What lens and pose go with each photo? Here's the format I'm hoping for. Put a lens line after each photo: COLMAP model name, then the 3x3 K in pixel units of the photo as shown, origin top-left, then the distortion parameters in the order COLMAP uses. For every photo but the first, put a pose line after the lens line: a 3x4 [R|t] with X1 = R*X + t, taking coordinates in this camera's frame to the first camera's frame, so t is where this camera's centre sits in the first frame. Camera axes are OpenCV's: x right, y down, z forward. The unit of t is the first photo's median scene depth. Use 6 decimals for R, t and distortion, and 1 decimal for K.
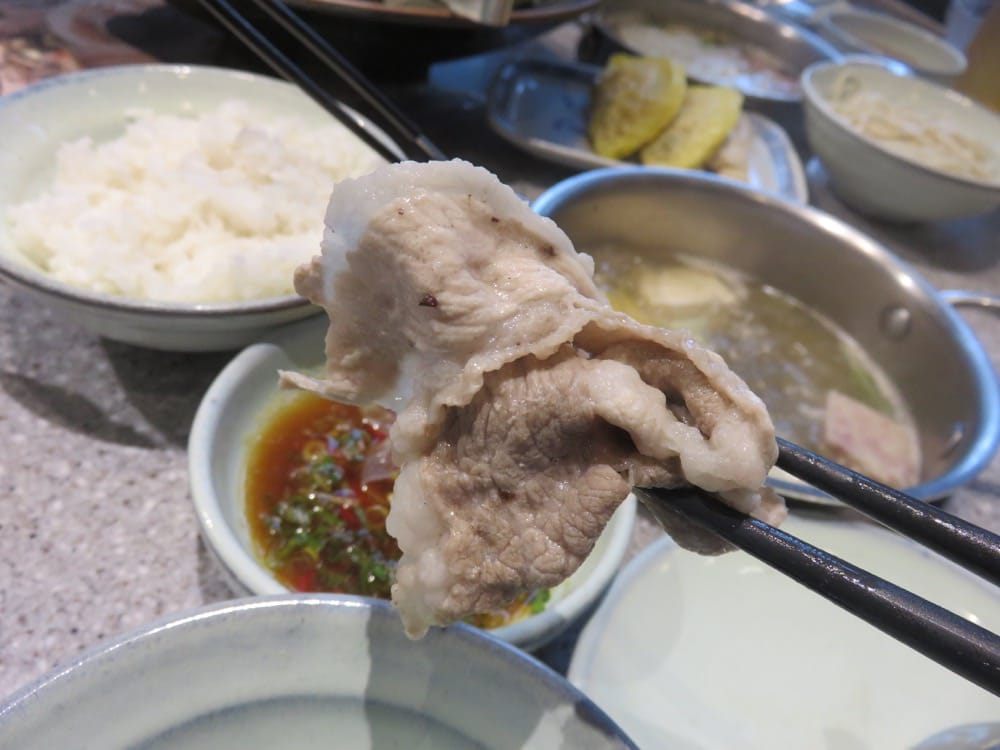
lens RADIAL K [[746.6, 0, 497.5], [0, 746.6, 376.5], [0, 0, 1]] dist [-0.003793, -0.001540]
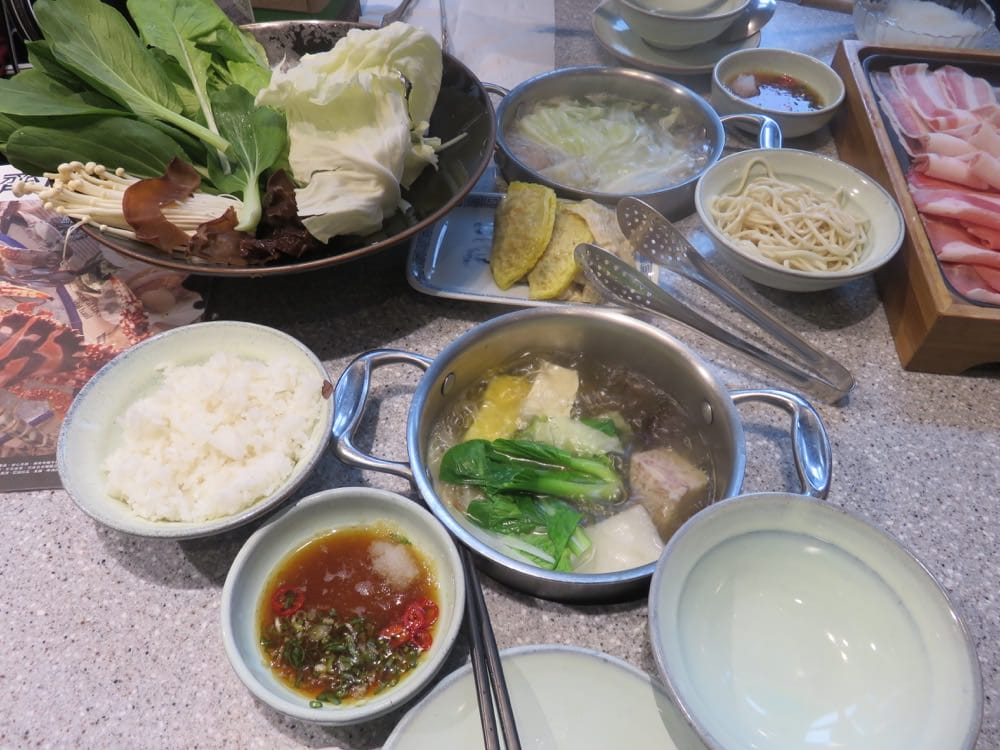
lens RADIAL K [[746.6, 0, 502.9], [0, 746.6, 374.9], [0, 0, 1]] dist [-0.003793, -0.001540]
pose [[0.982069, -0.134556, -0.132044, 0.576652], [0.147811, 0.984316, 0.096298, -0.501377], [0.117016, -0.114089, 0.986555, -0.644509]]
